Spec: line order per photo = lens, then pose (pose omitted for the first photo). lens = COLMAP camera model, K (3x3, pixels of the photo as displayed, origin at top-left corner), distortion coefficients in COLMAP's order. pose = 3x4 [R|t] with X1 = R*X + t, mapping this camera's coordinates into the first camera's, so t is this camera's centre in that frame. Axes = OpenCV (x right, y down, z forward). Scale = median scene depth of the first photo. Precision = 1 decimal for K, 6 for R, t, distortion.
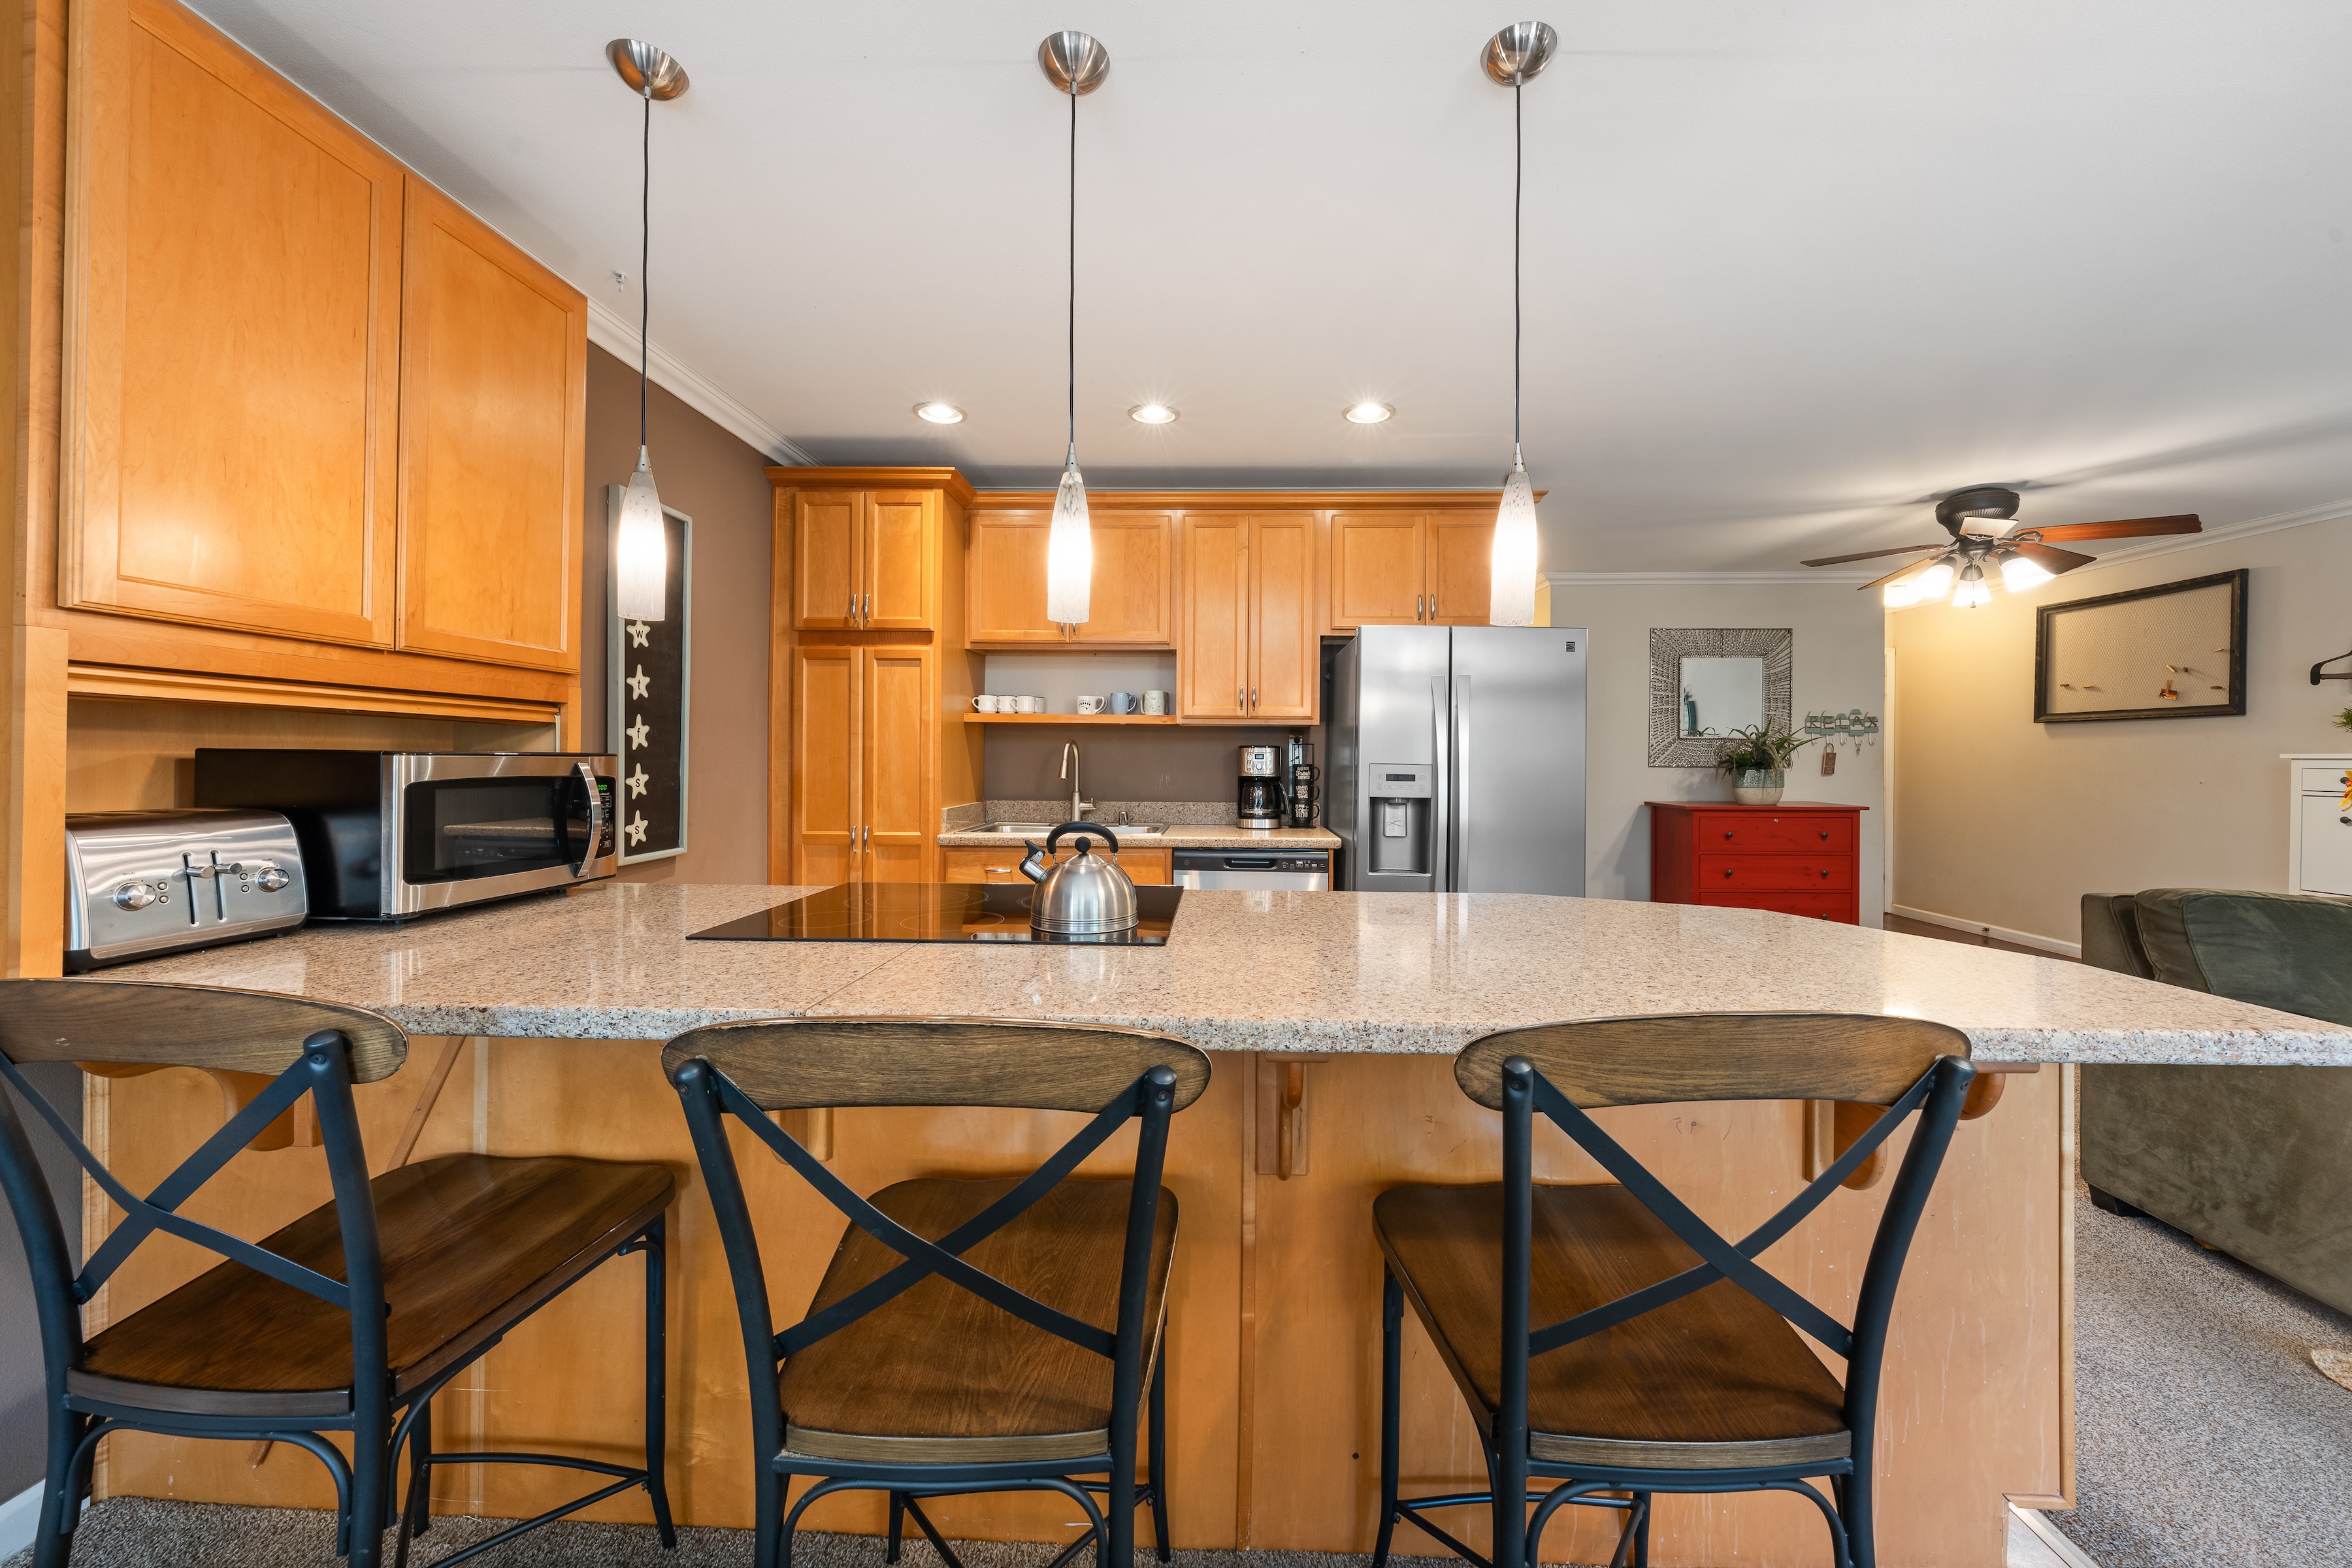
lens RADIAL K [[851.7, 0, 1184.7], [0, 851.7, 768.2], [0, 0, 1]] dist [-0.001755, -0.000166]
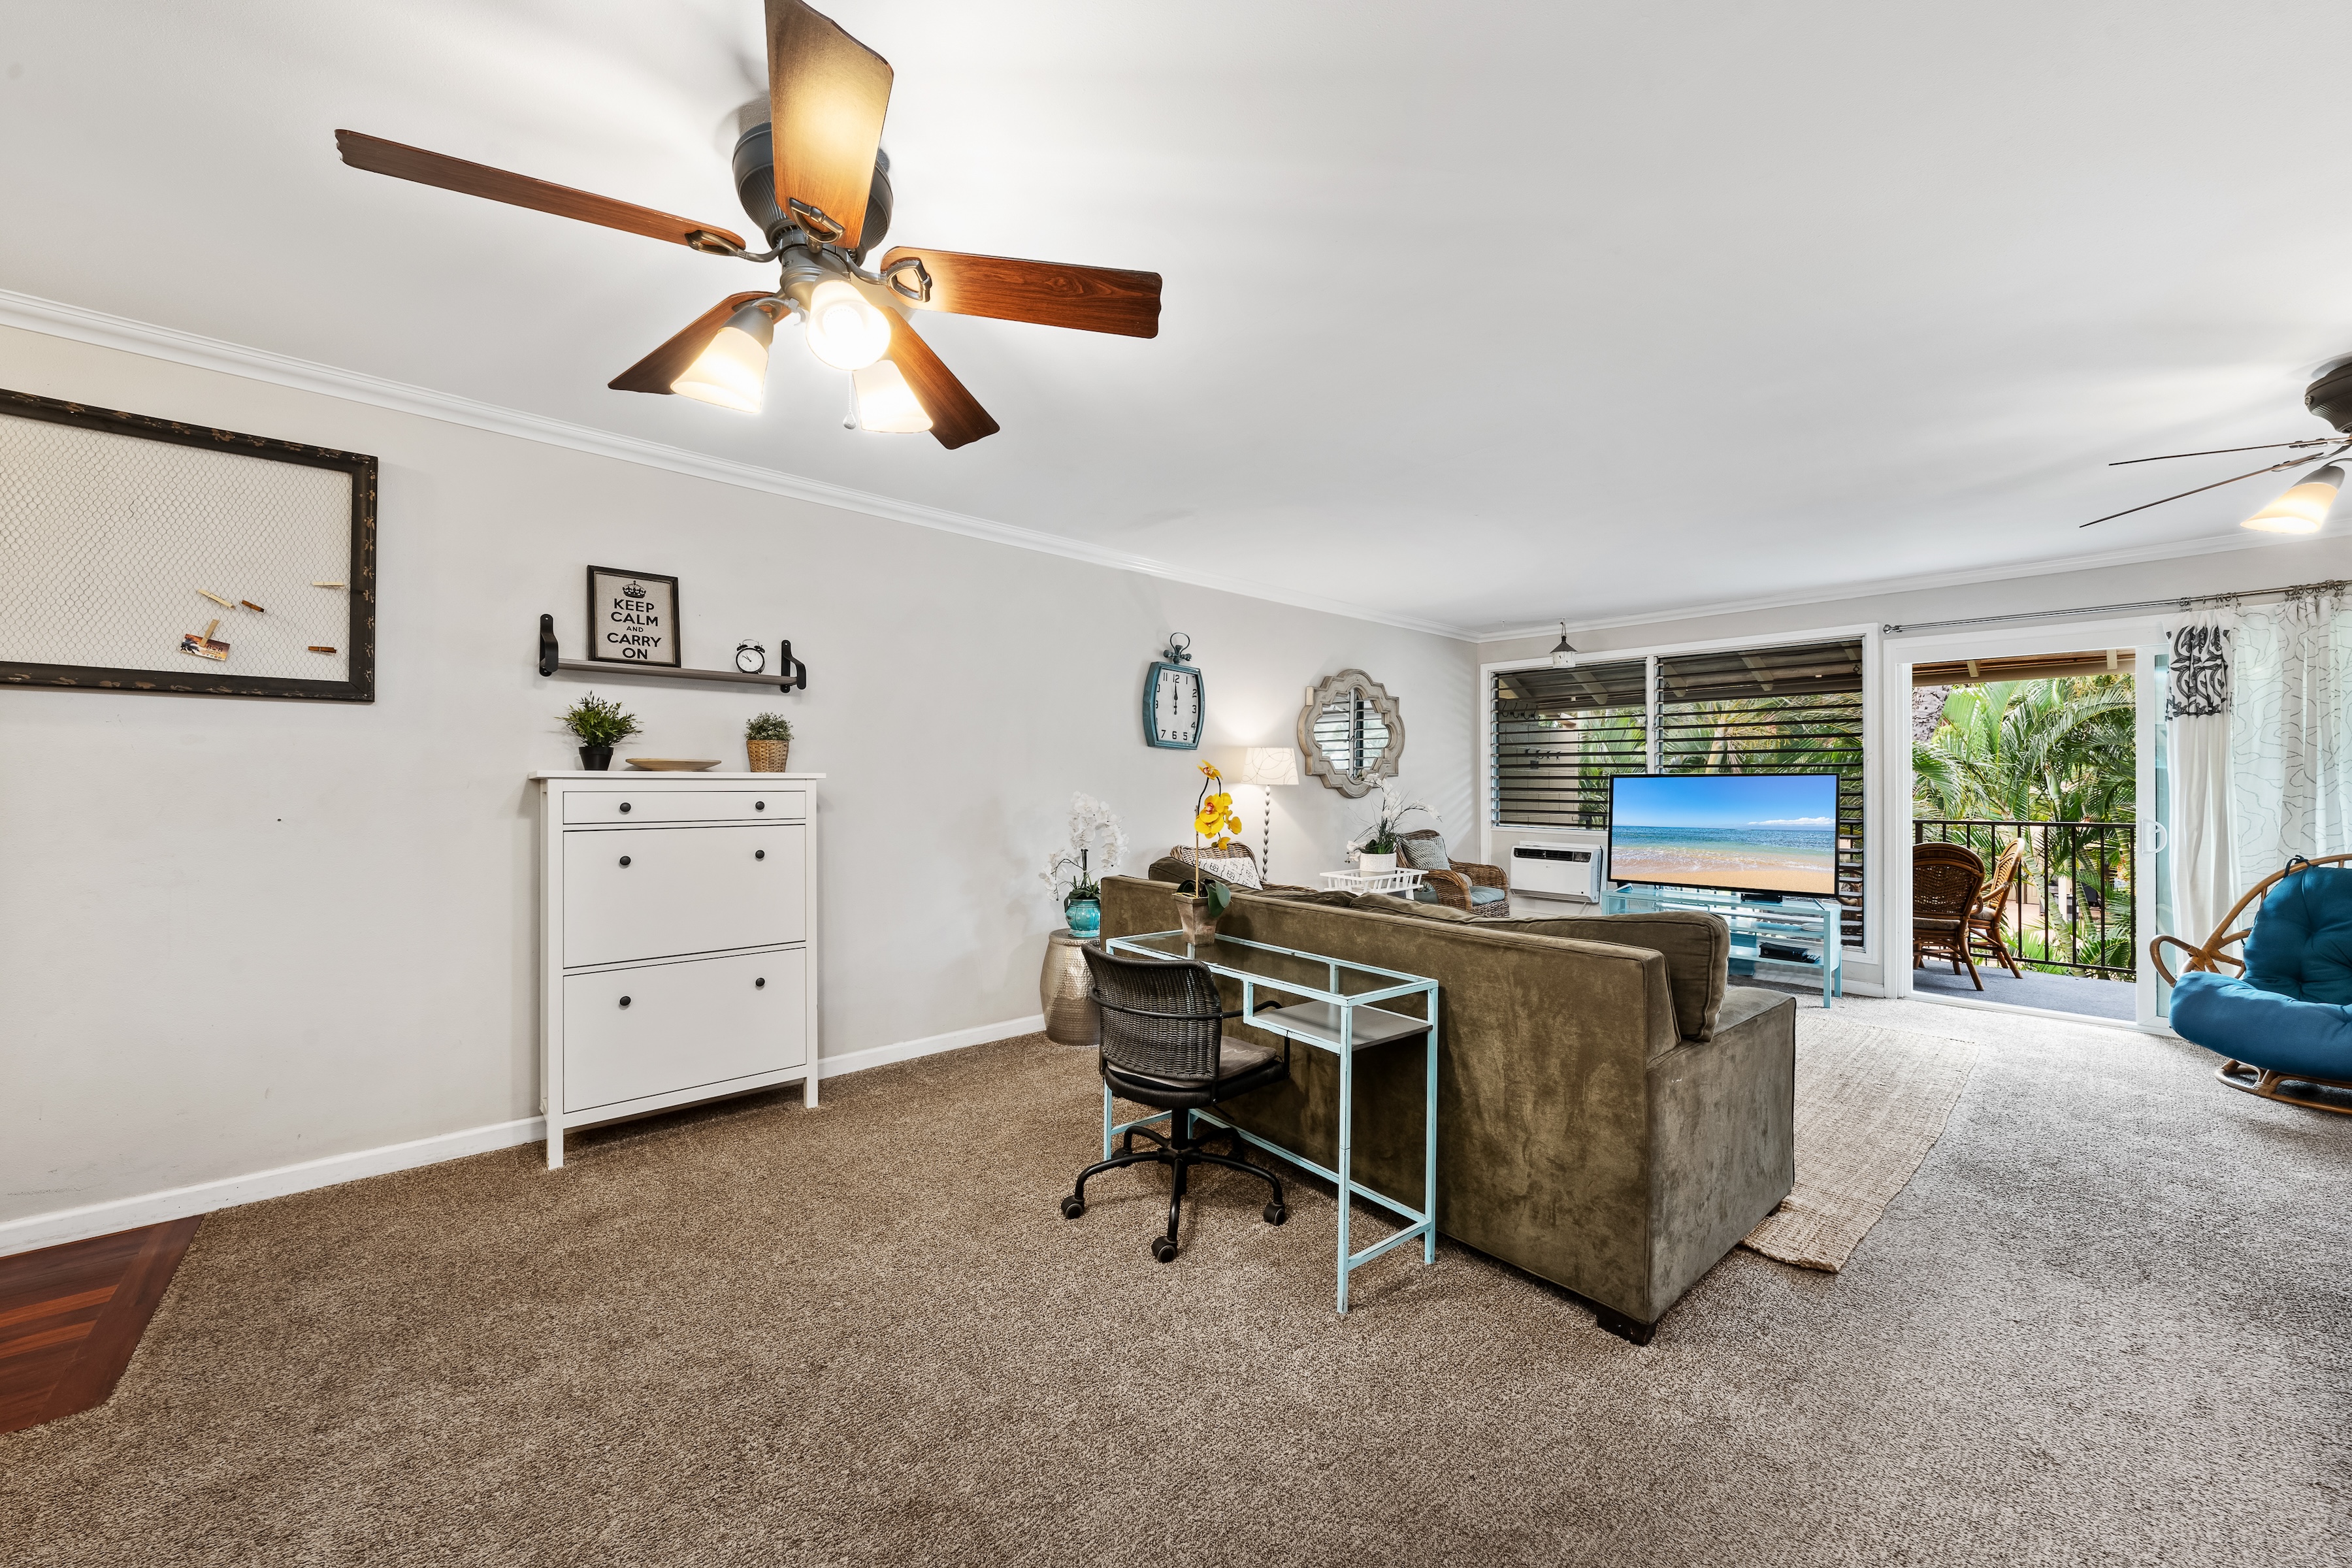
lens RADIAL K [[876.4, 0, 1176.0], [0, 876.4, 784.0], [0, 0, 1]] dist [-0.000850, -0.000074]
pose [[-0.689732, -0.008764, 0.724012, 0.547440], [-0.000516, 0.999932, 0.011613, -0.017559], [-0.724065, 0.007636, -0.689690, 1.339402]]
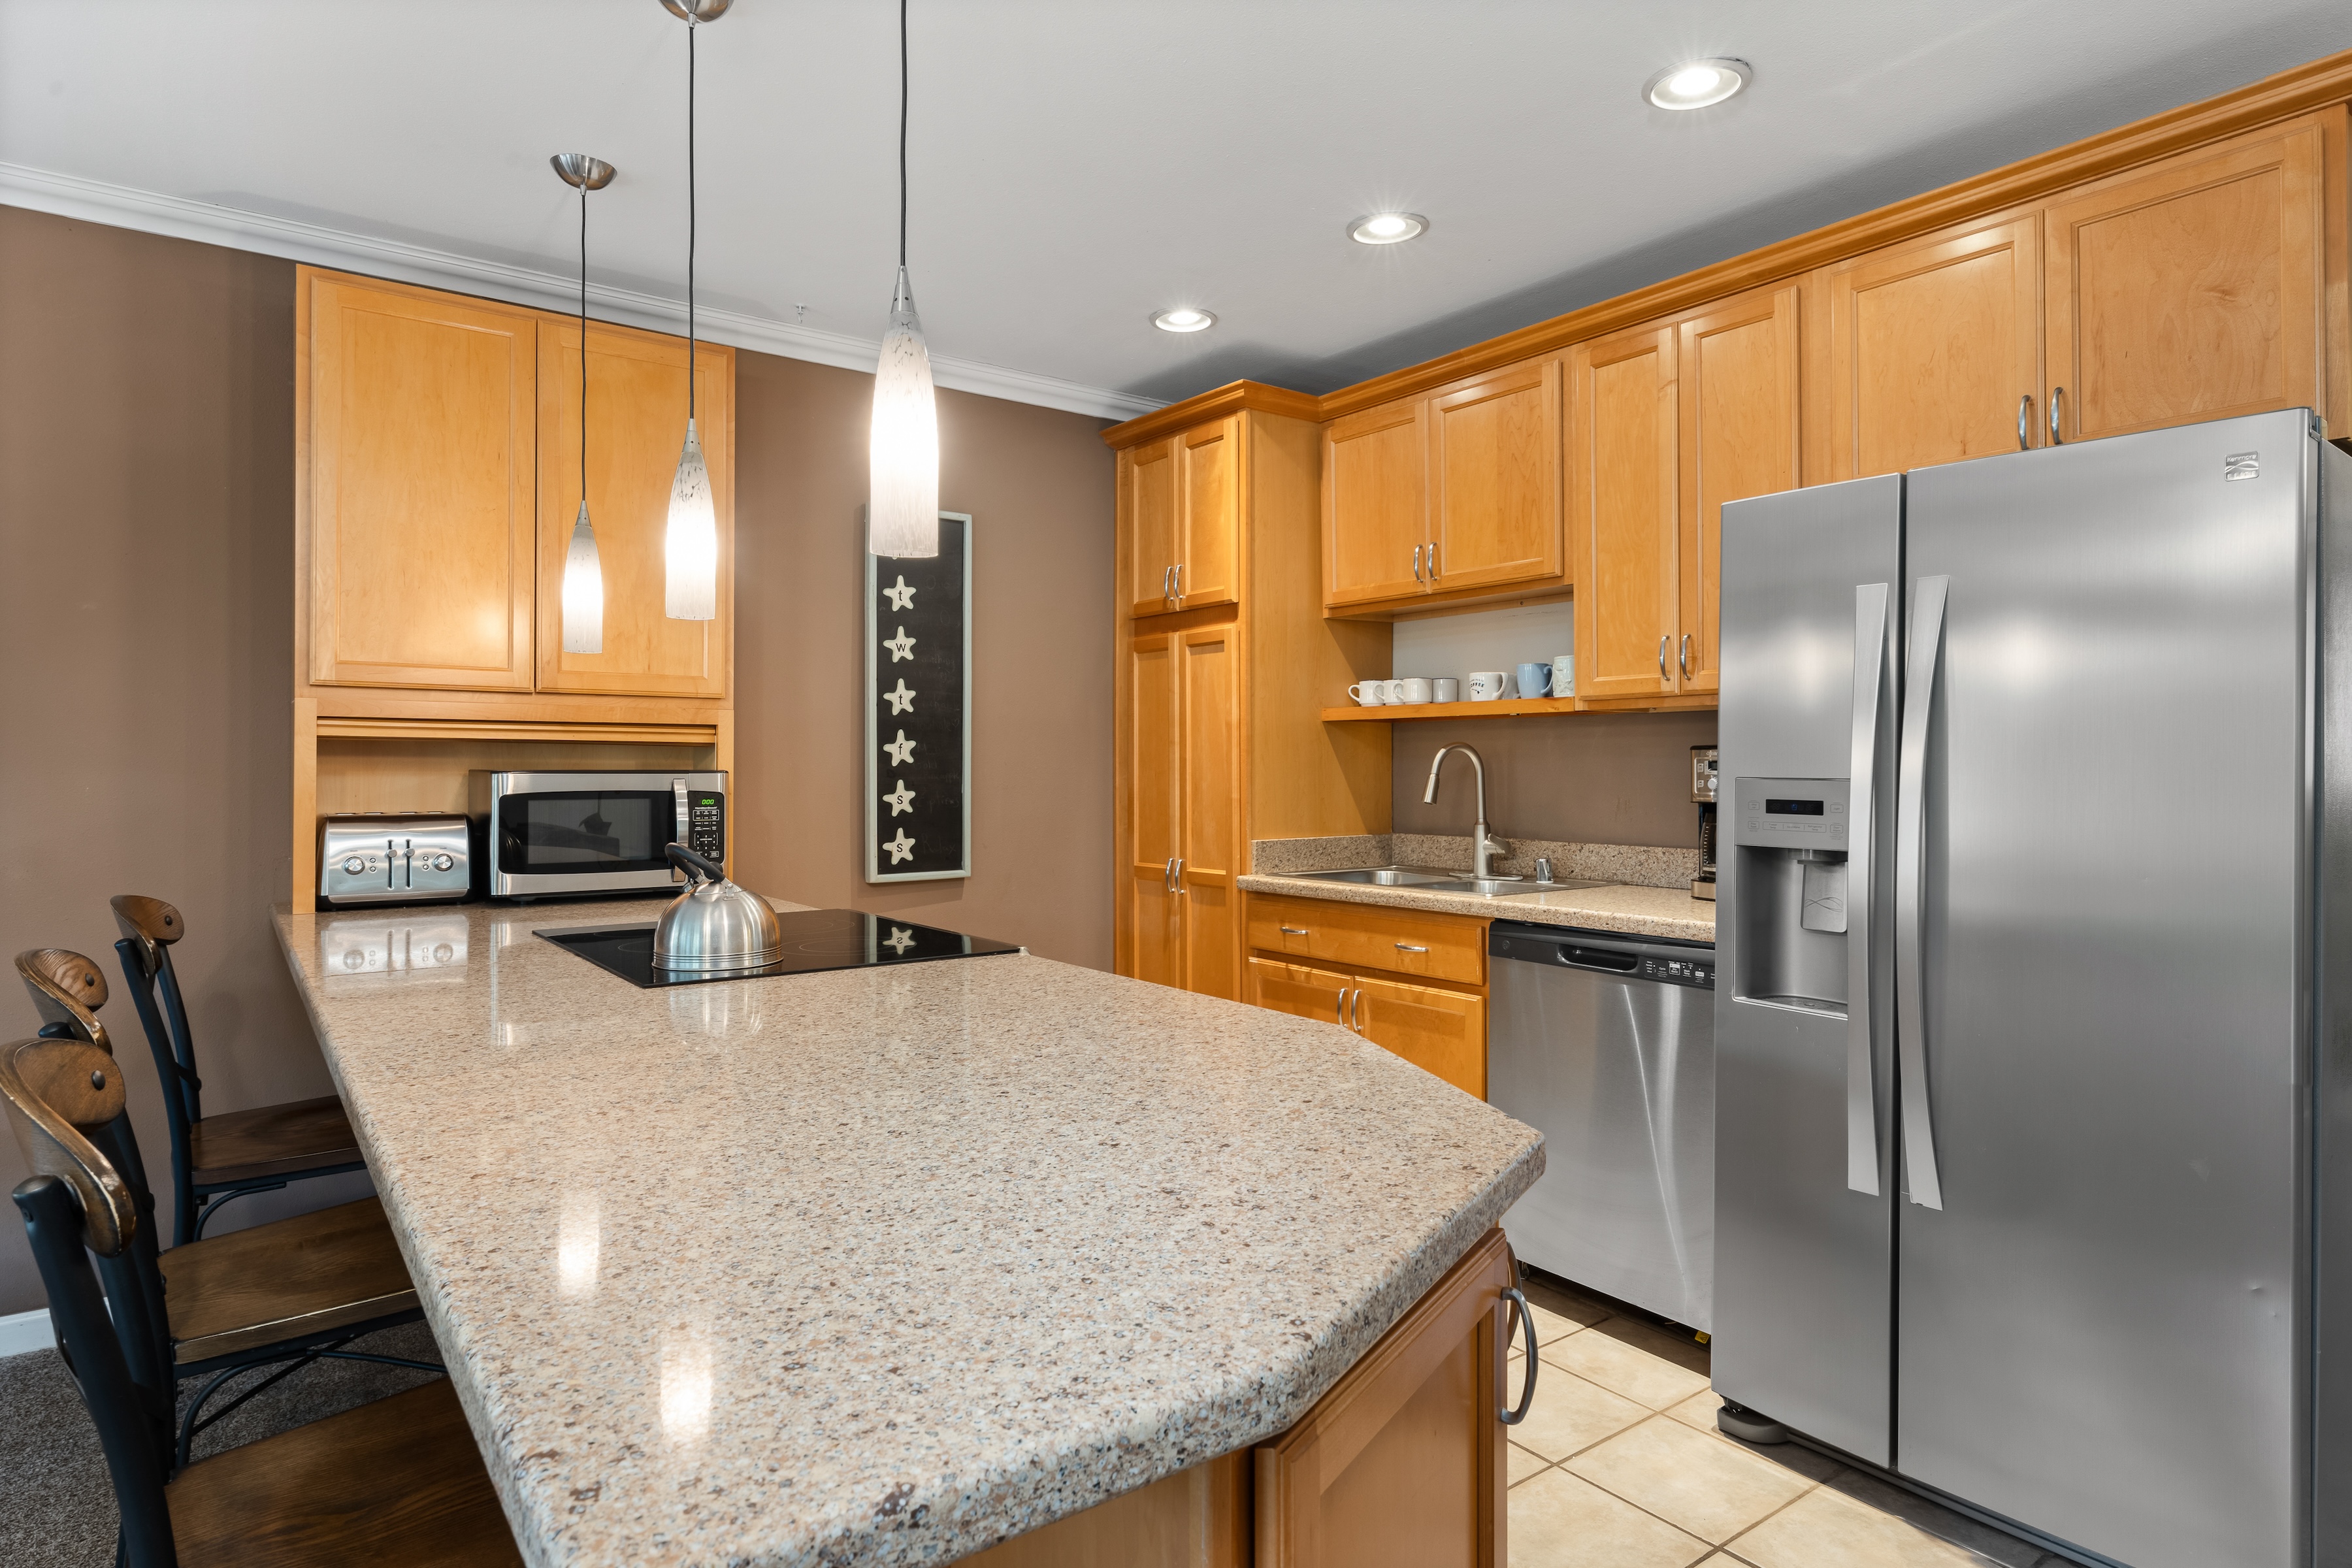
lens RADIAL K [[1283.6, 0, 1168.3], [0, 1283.6, 775.7], [0, 0, 1]] dist [-0.000275, -0.000350]
pose [[0.626831, -0.003984, -0.779145, 0.545898], [-0.002597, 0.999971, -0.007203, -0.000424], [0.779151, 0.006538, 0.626802, 0.247190]]
